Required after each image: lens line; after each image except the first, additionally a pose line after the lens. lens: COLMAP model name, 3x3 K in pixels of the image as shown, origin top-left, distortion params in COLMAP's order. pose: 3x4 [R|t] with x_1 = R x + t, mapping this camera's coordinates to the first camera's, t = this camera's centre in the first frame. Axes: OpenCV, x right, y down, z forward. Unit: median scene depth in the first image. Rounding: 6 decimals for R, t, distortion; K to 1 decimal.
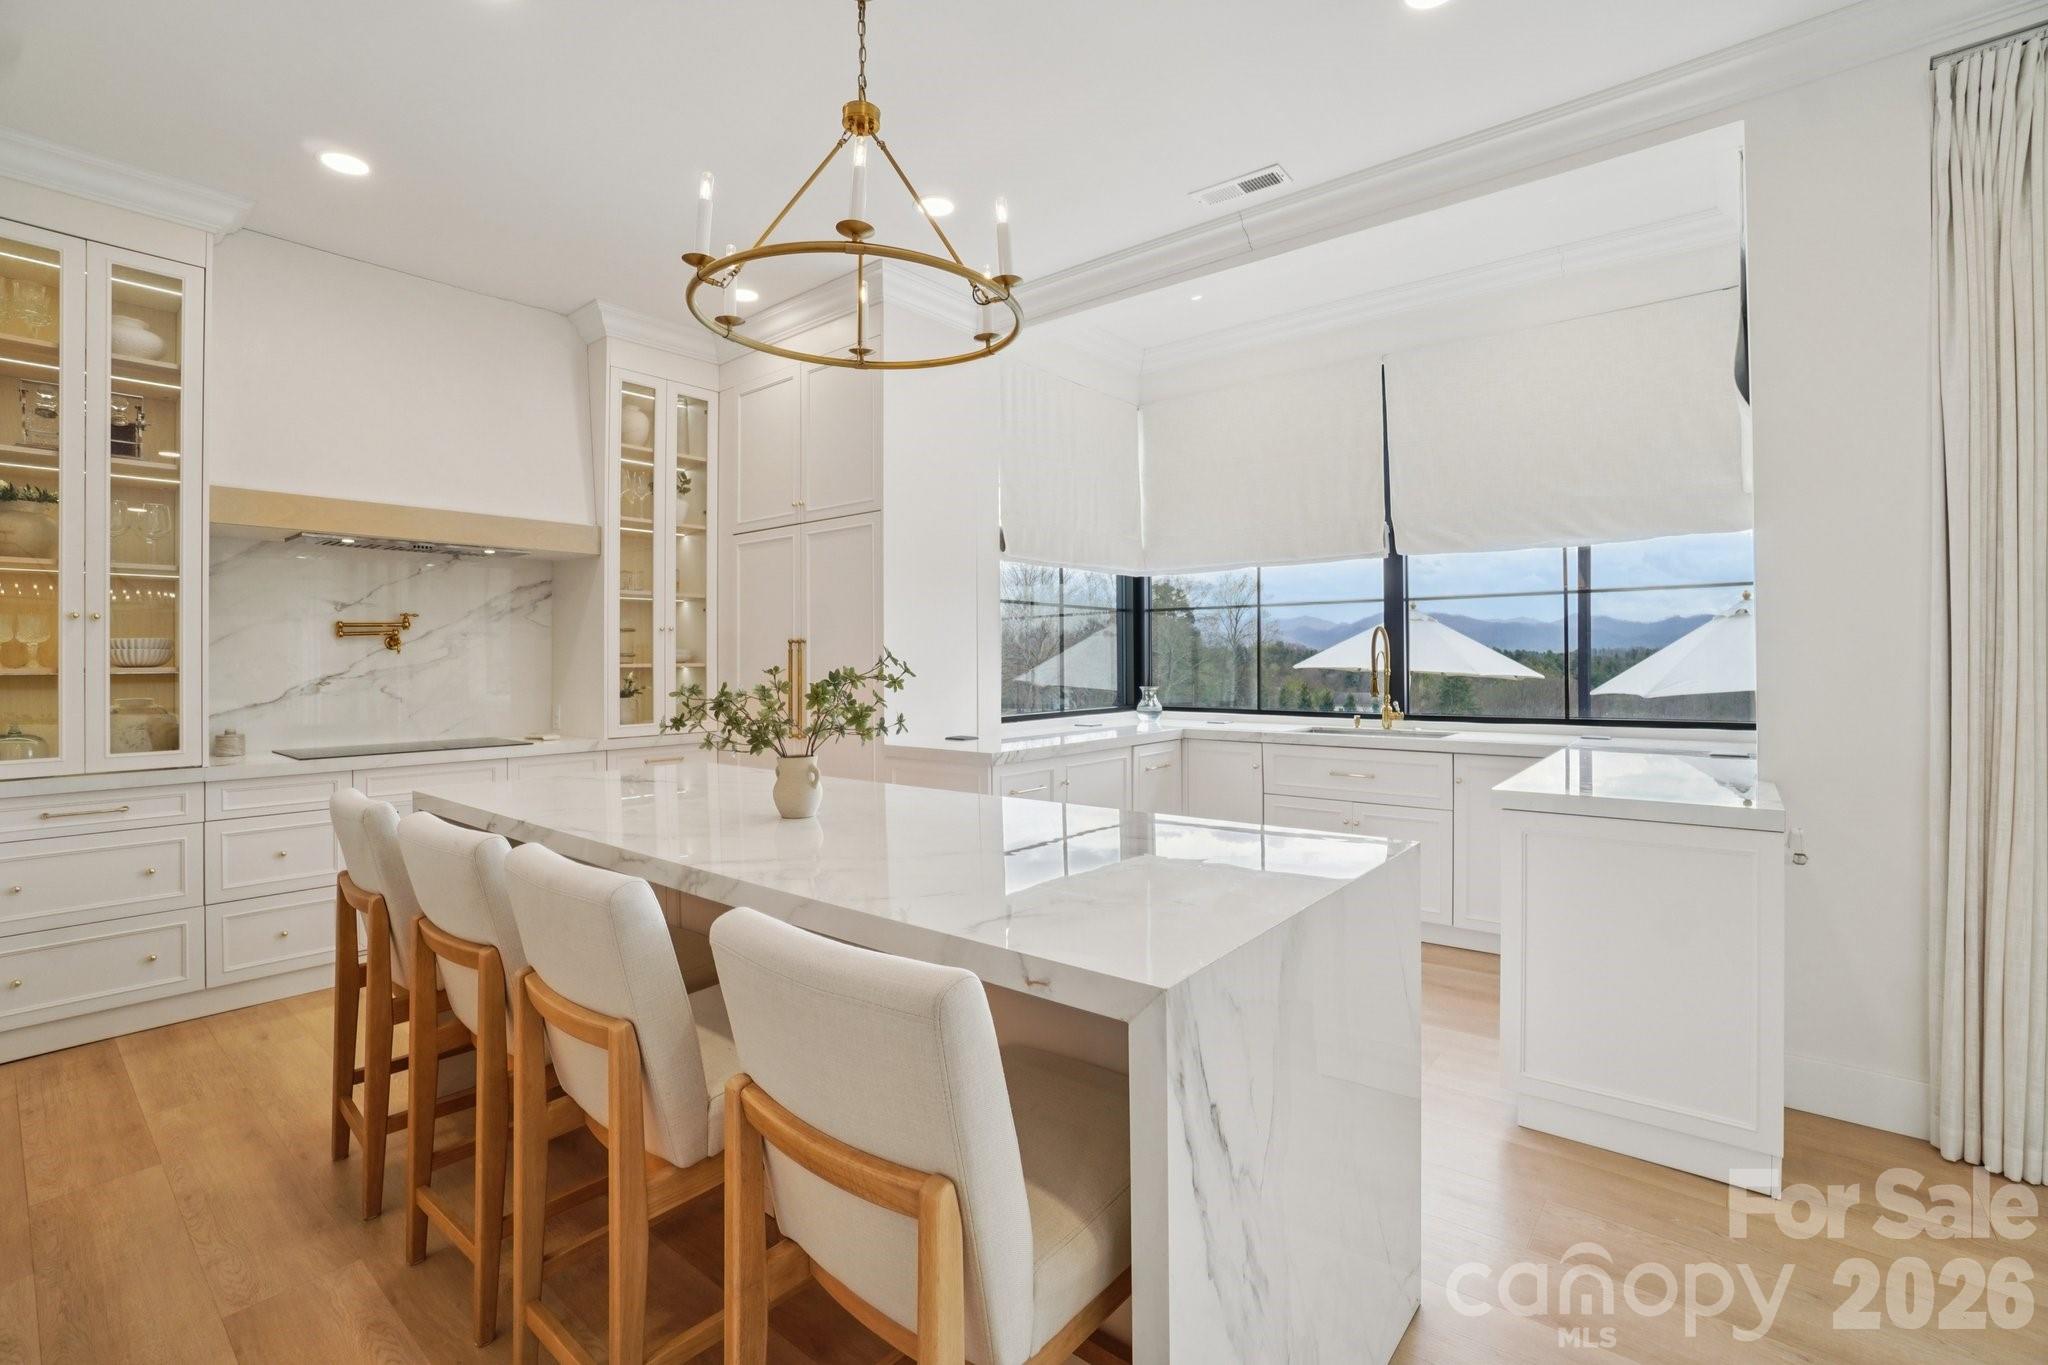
lens RADIAL K [[898.7, 0, 1012.3], [0, 898.7, 666.7], [0, 0, 1]] dist [-0.045146, 0.005106]
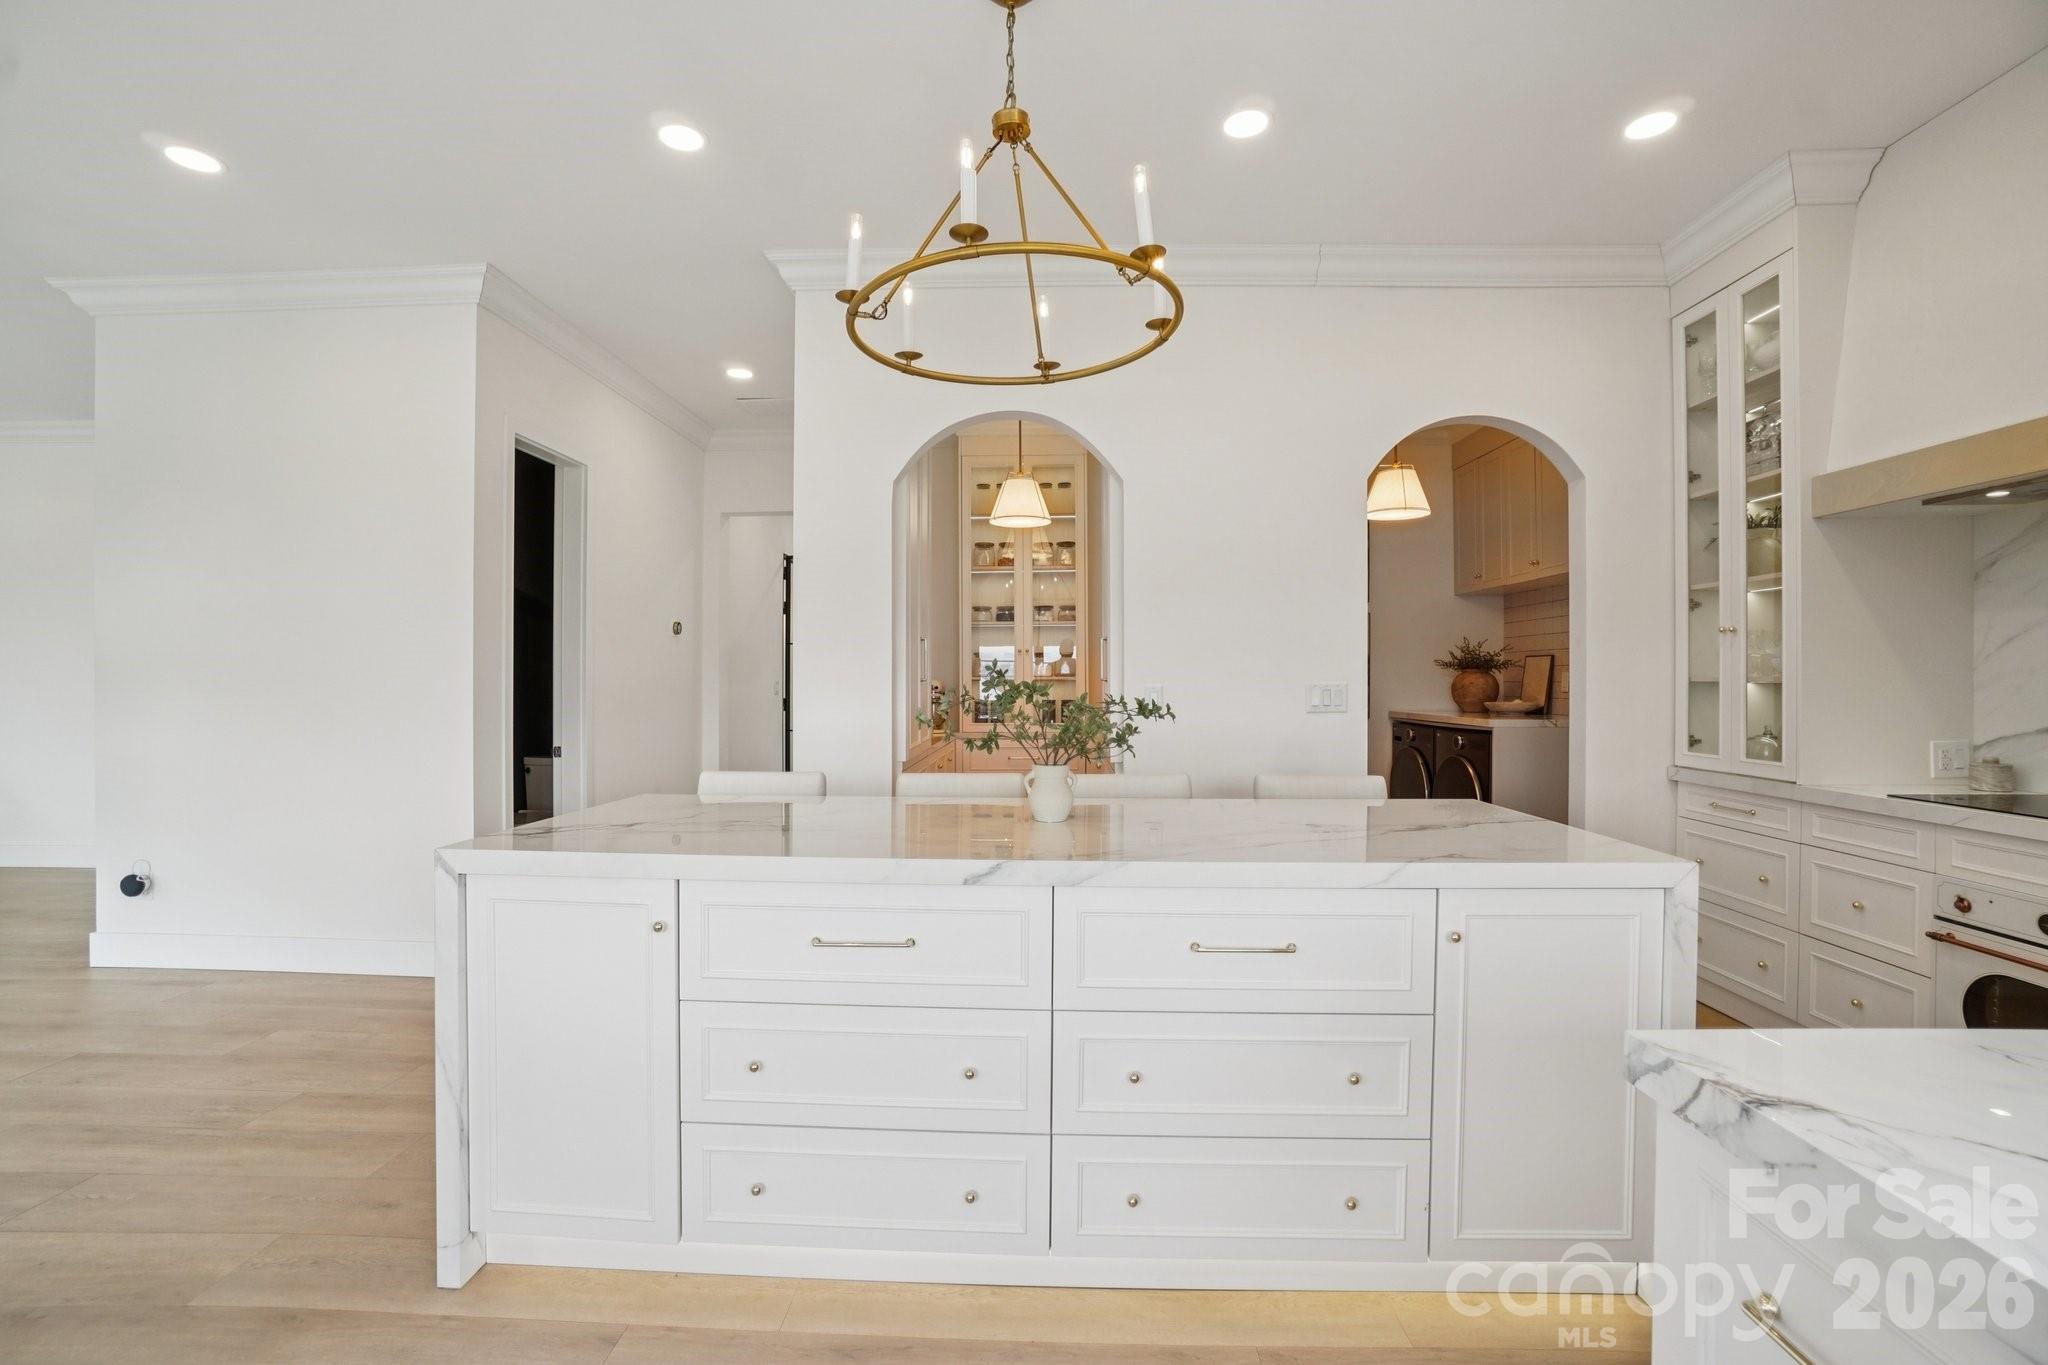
lens RADIAL K [[898.7, 0, 1037.3], [0, 898.7, 688.6], [0, 0, 1]] dist [-0.045146, 0.005106]
pose [[-0.785631, 0.014378, -0.618528, 0.215018], [0.002751, 0.999801, 0.019747, -0.005874], [0.618689, 0.013812, -0.785515, 0.935777]]
